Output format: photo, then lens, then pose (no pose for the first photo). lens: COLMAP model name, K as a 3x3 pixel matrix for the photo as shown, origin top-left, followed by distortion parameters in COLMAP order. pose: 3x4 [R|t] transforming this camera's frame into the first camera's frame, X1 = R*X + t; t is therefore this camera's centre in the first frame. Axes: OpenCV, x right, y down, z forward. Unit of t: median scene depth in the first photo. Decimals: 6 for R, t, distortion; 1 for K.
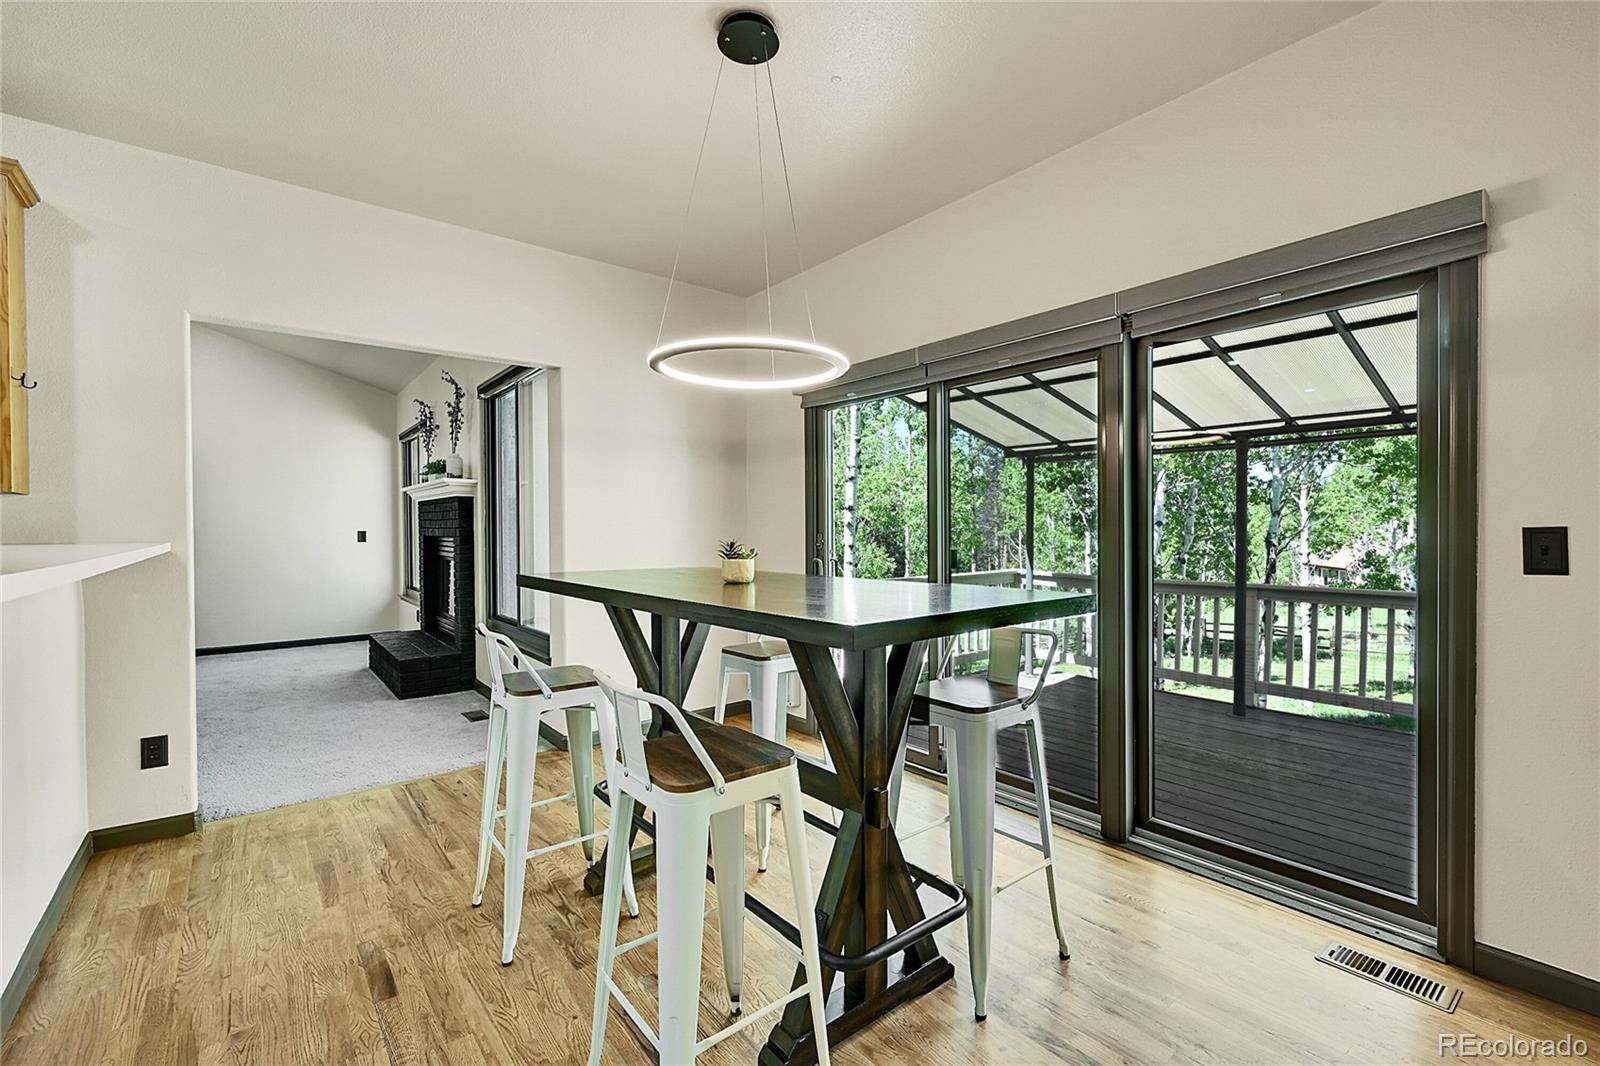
lens RADIAL K [[693.1, 0, 801.7], [0, 693.1, 535.1], [0, 0, 1]] dist [-0.000730, -0.000151]
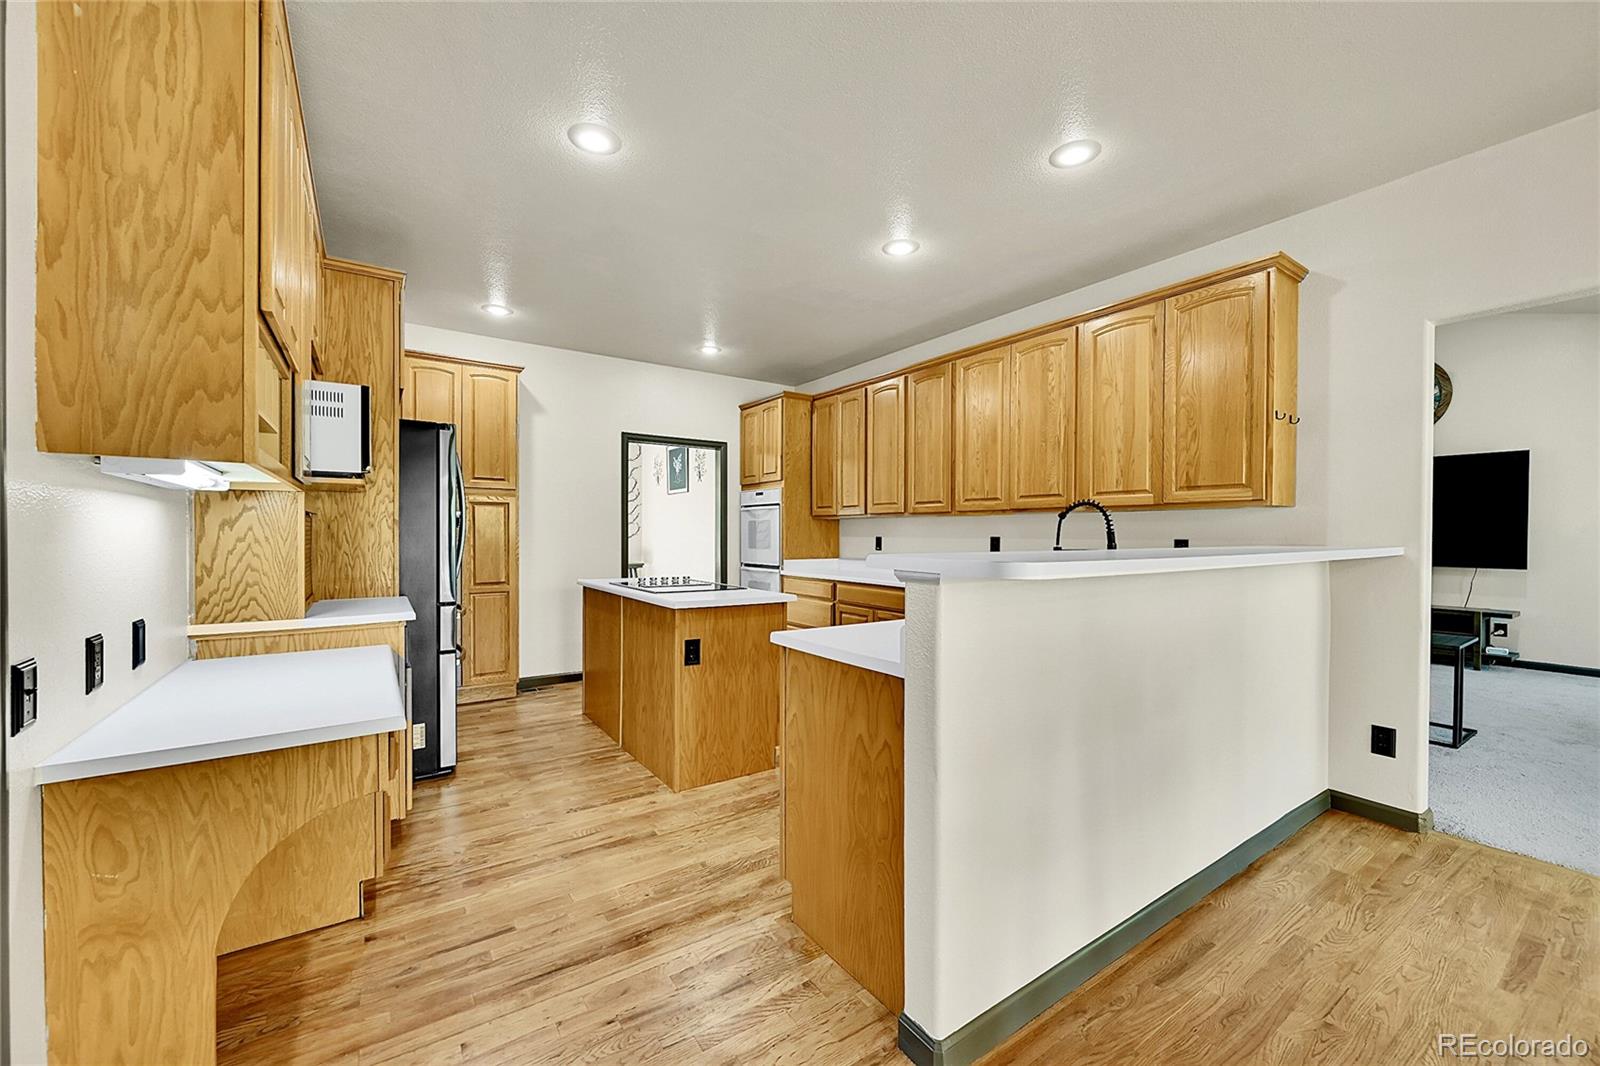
lens RADIAL K [[622.9, 0, 800.6], [0, 622.9, 536.9], [0, 0, 1]] dist [0.000559, 0.000148]
pose [[-0.081210, 0.008560, -0.996660, 0.112631], [-0.010782, 0.999897, 0.009466, -0.004250], [0.996639, 0.011515, -0.081109, 0.187895]]
